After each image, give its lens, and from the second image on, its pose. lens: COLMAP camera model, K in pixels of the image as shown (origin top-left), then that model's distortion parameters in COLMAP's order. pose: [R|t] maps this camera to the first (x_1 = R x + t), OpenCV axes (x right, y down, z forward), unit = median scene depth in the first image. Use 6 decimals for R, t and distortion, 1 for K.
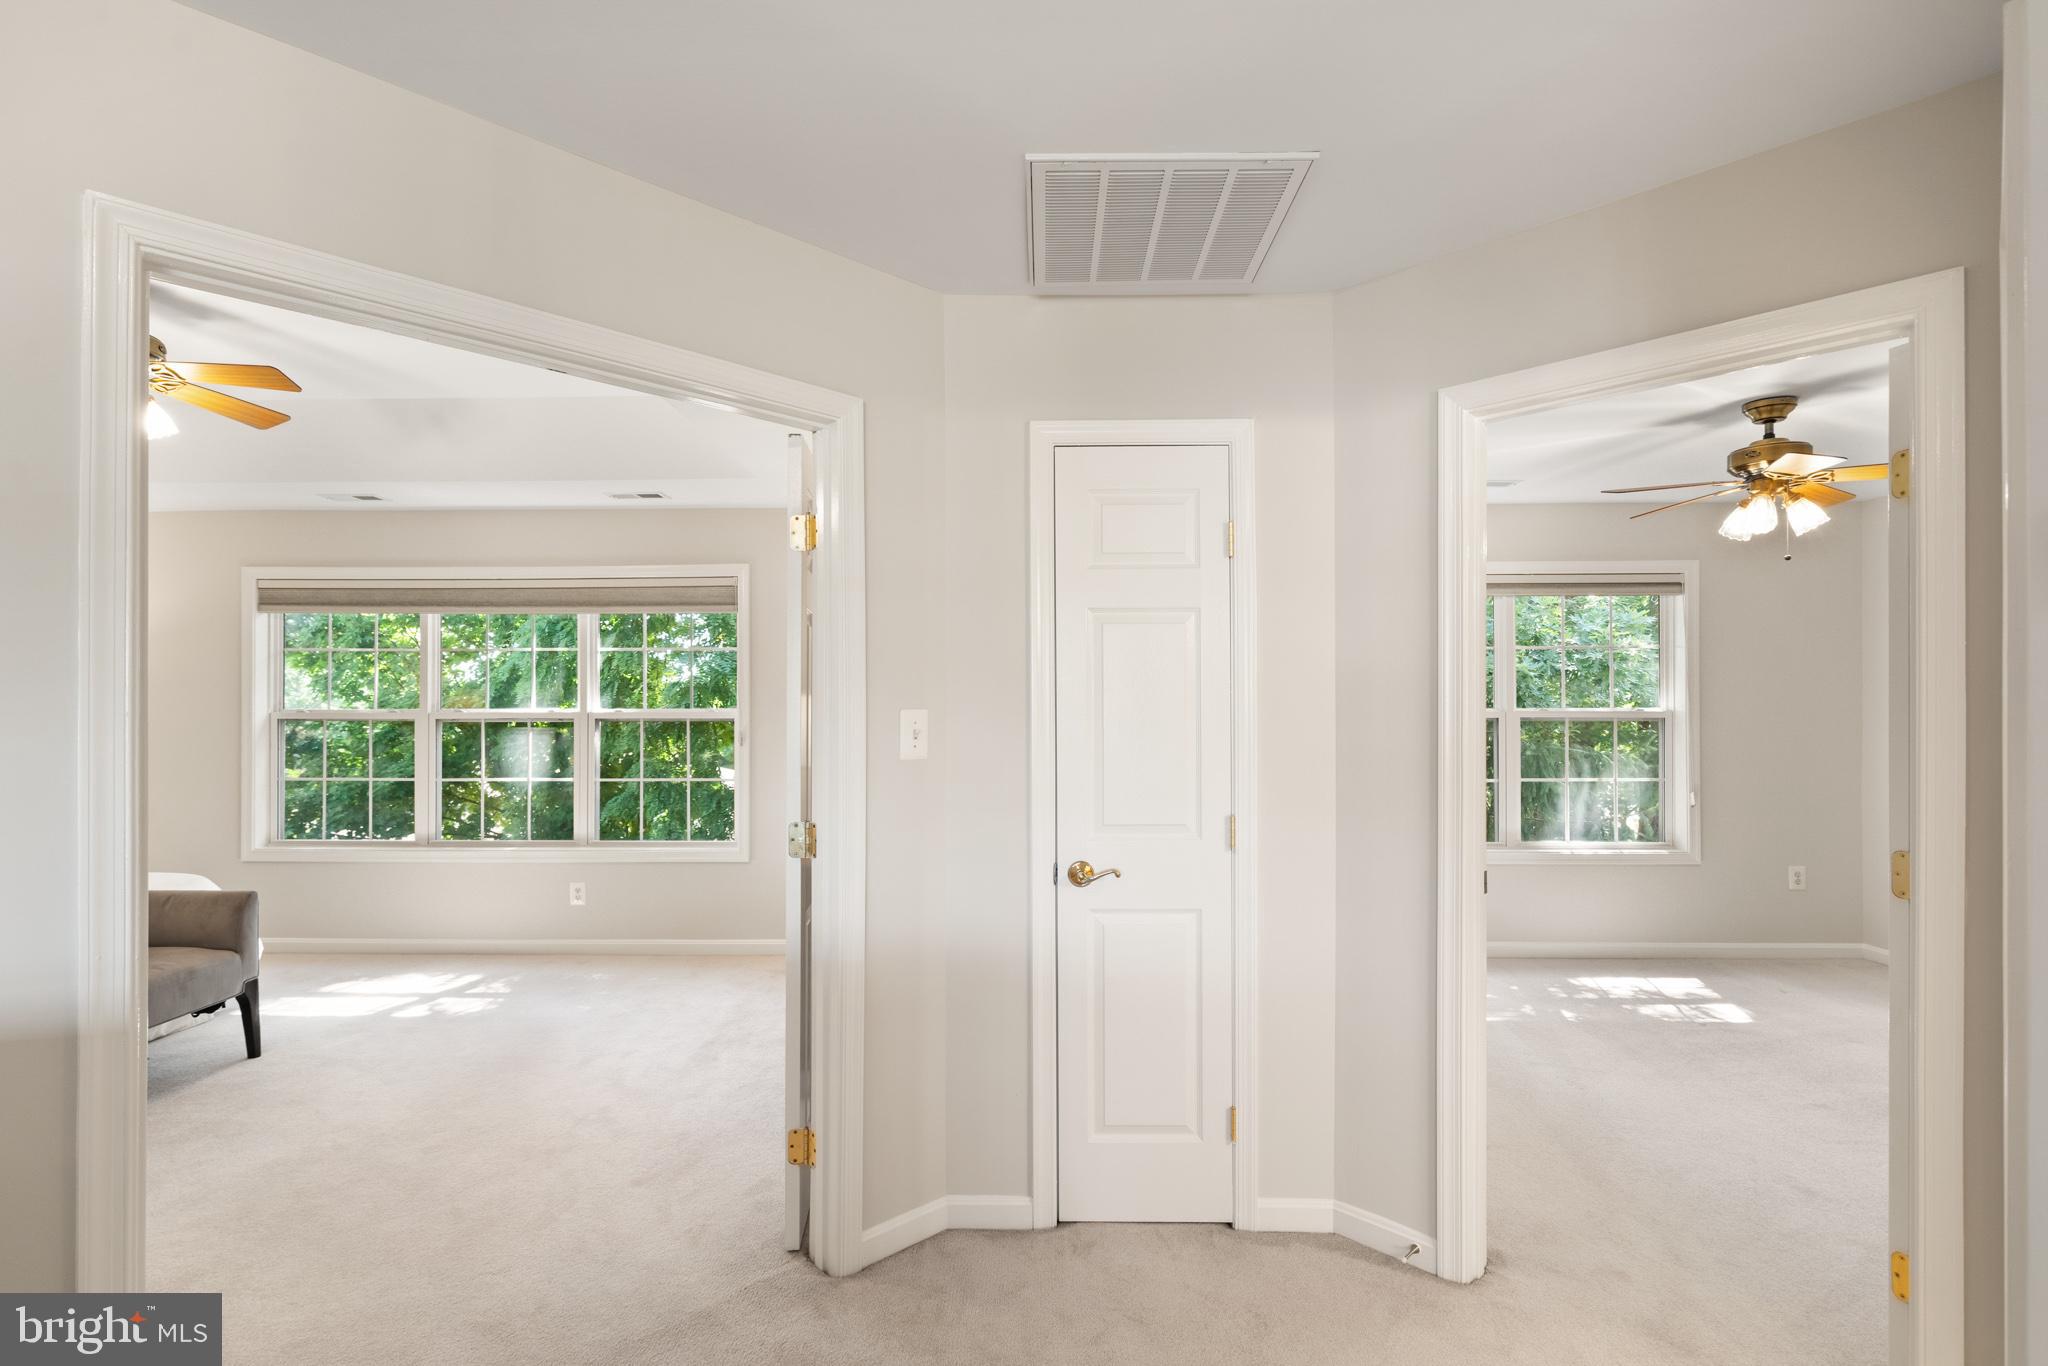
lens RADIAL K [[969.0, 0, 1022.1], [0, 969.0, 701.4], [0, 0, 1]] dist [-0.000203, 0.001436]
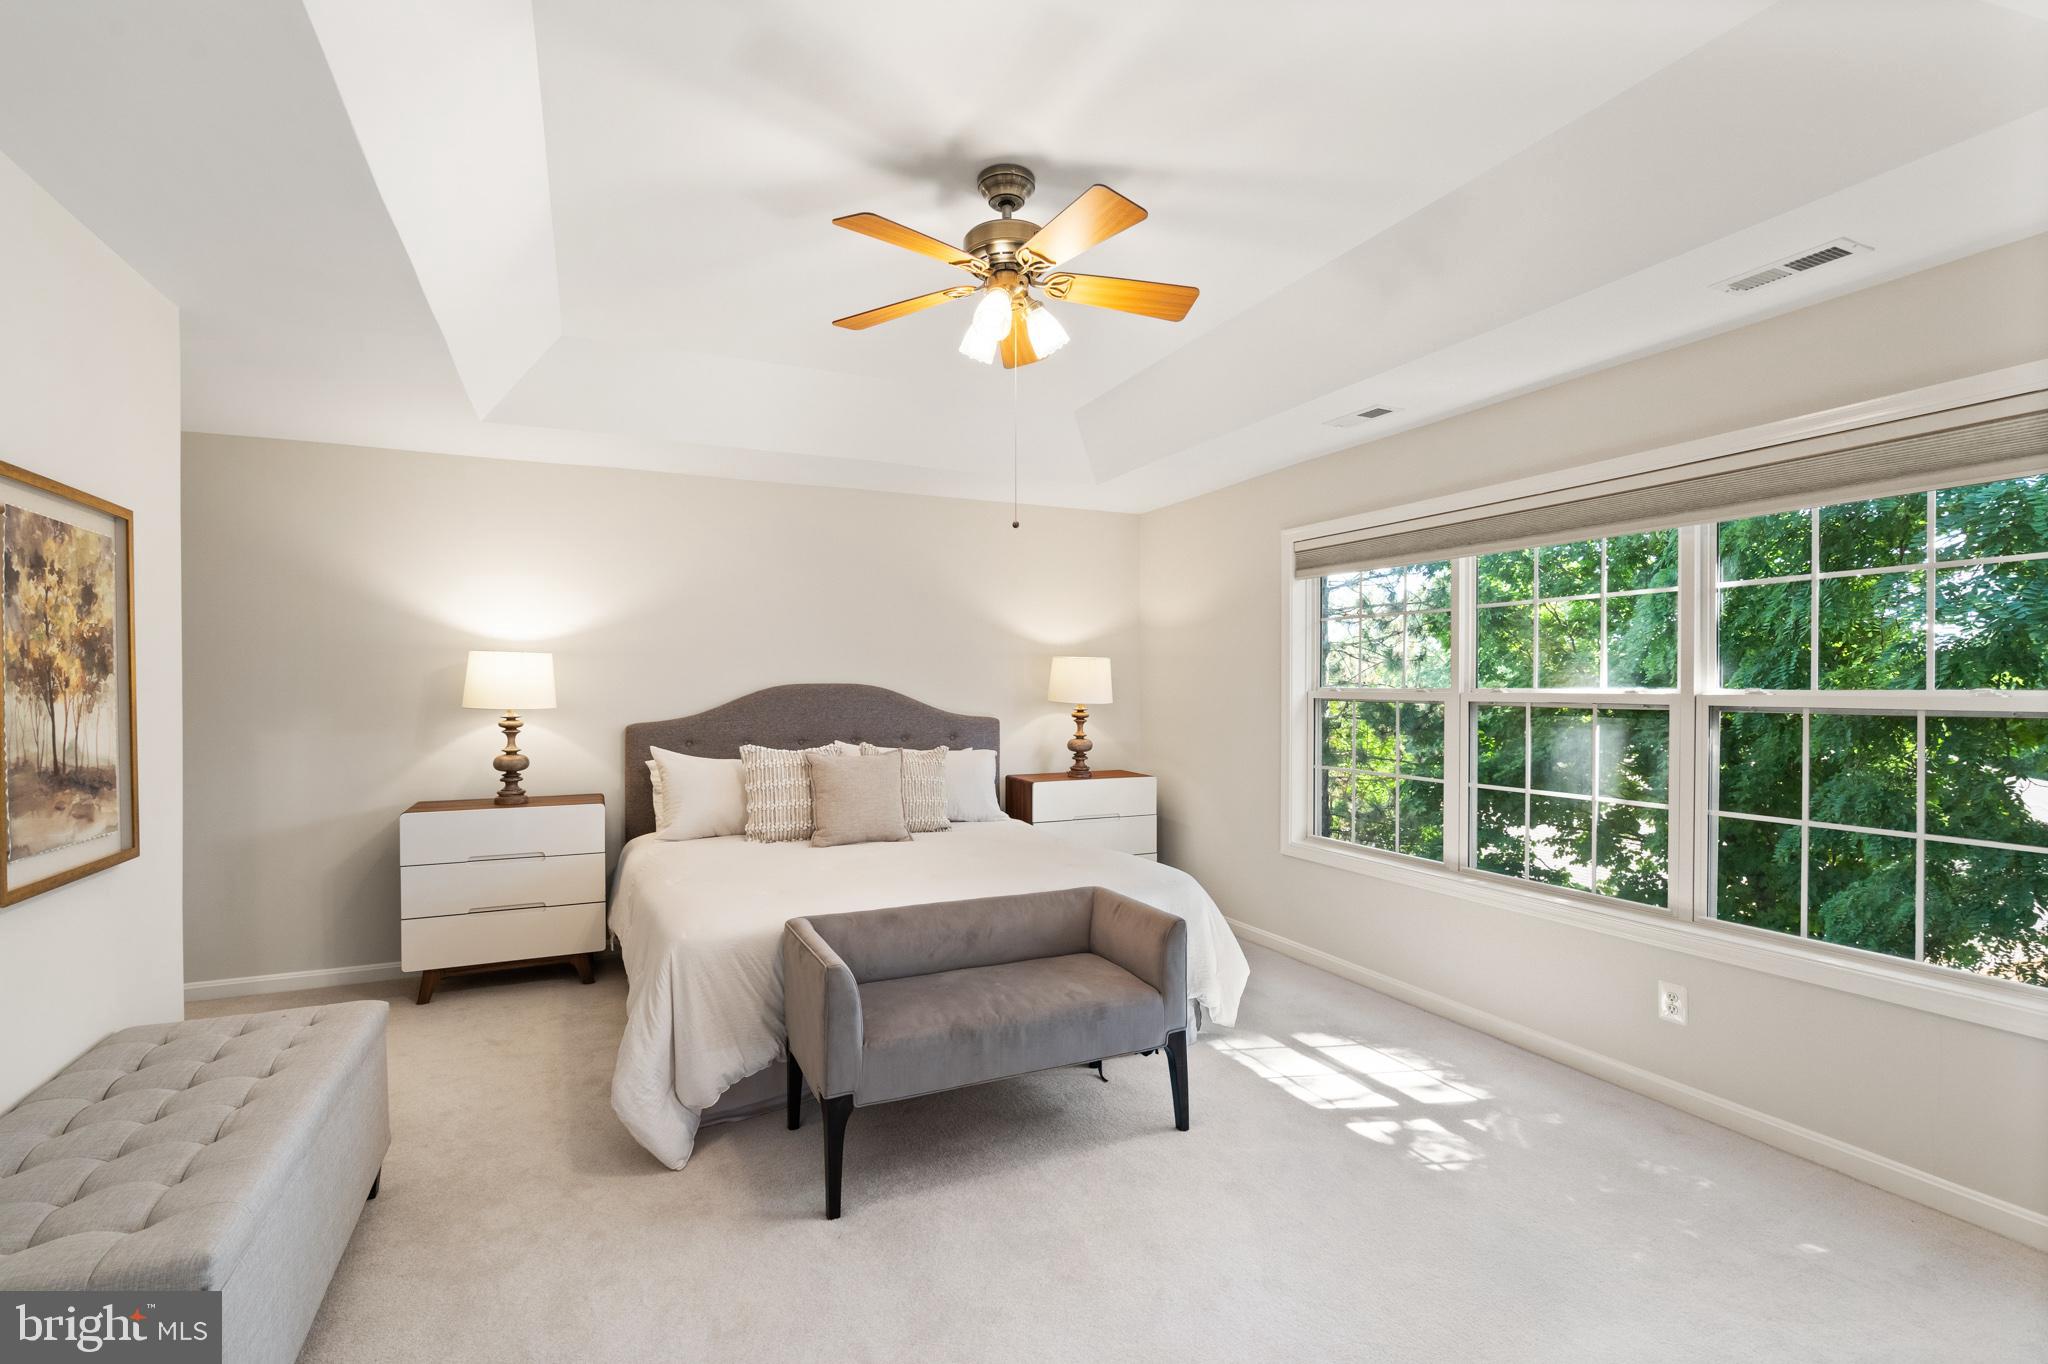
lens RADIAL K [[929.1, 0, 1020.3], [0, 929.1, 692.2], [0, 0, 1]] dist [-0.004000, -0.000035]
pose [[0.434060, 0.008834, -0.900841, -0.145581], [0.001445, 0.999944, 0.010502, 0.003885], [0.900883, -0.005860, 0.434023, 0.466166]]
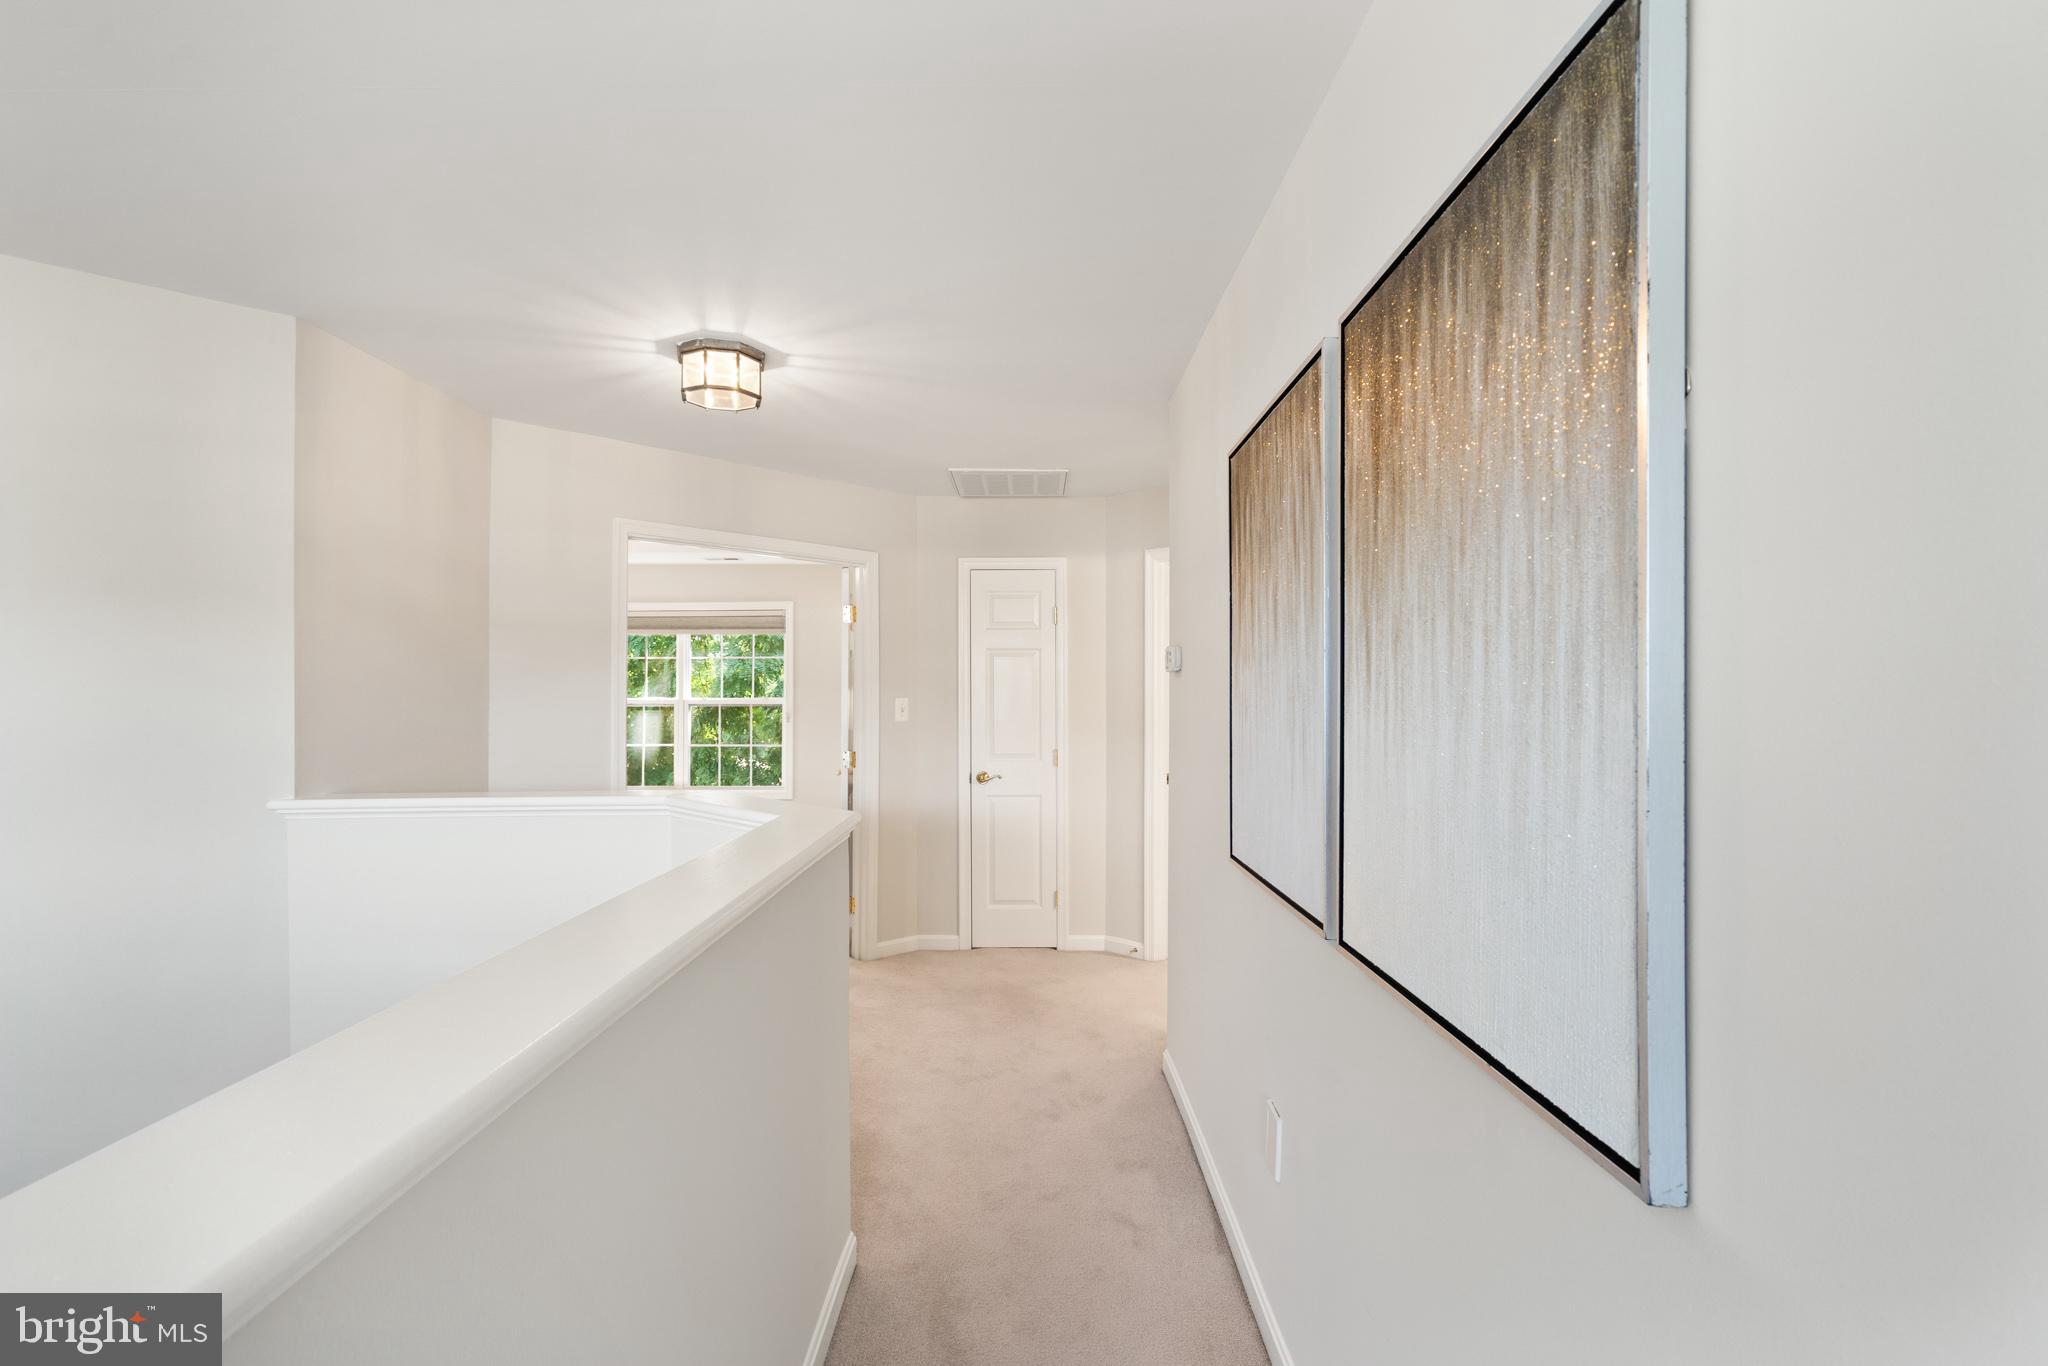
lens RADIAL K [[950.5, 0, 1014.7], [0, 950.5, 687.2], [0, 0, 1]] dist [0.001058, 0.000083]
pose [[0.999992, 0.000947, 0.003763, 0.063934], [-0.000928, 0.999987, -0.005079, -0.002315], [-0.003767, 0.005076, 0.999980, -0.541000]]
